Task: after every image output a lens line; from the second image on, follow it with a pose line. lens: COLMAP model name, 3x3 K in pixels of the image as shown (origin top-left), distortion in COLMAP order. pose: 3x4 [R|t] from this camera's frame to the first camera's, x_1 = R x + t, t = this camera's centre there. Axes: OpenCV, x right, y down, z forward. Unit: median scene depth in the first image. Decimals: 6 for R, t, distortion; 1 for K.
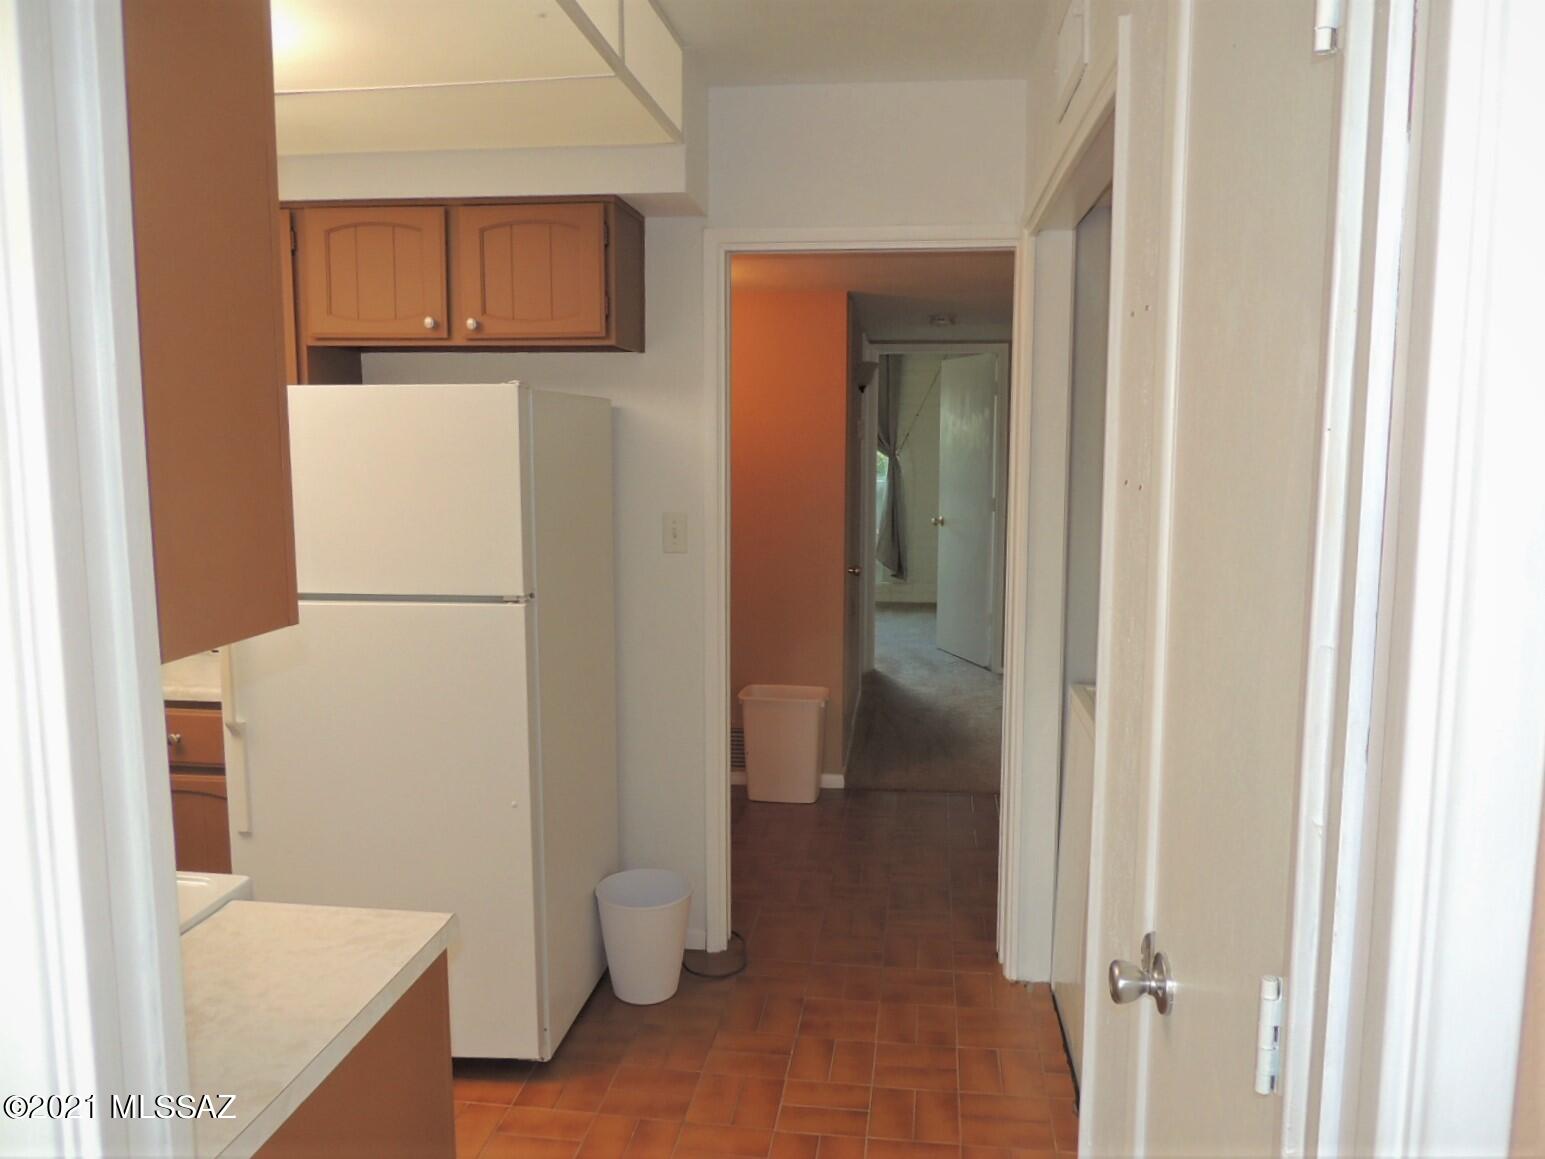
lens RADIAL K [[1149.7, 0, 767.7], [0, 1149.7, 579.3], [0, 0, 1]] dist [-0.005027, -0.008830]
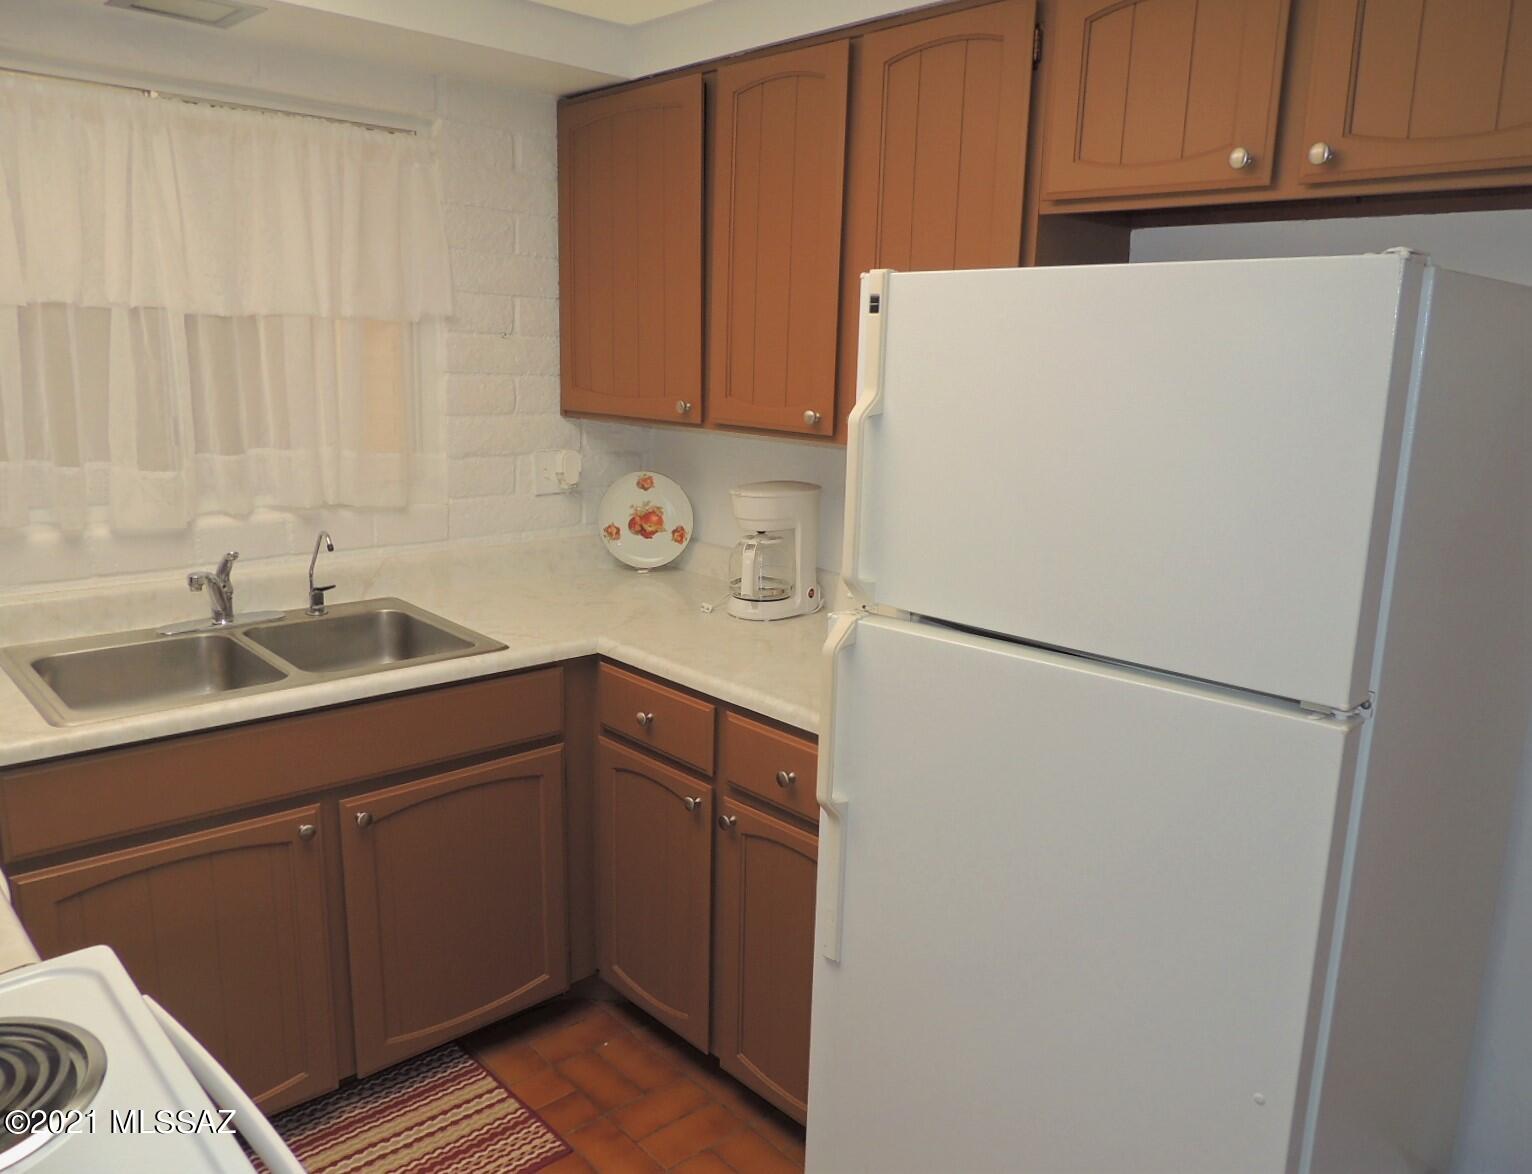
lens RADIAL K [[1132.3, 0, 761.5], [0, 1132.3, 579.5], [0, 0, 1]] dist [-0.022449, 0.000753]
pose [[0.764695, 0.147743, -0.627227, -0.099221], [-0.103310, 0.988879, 0.106979, -0.055657], [0.636057, -0.017007, 0.771455, 0.426826]]
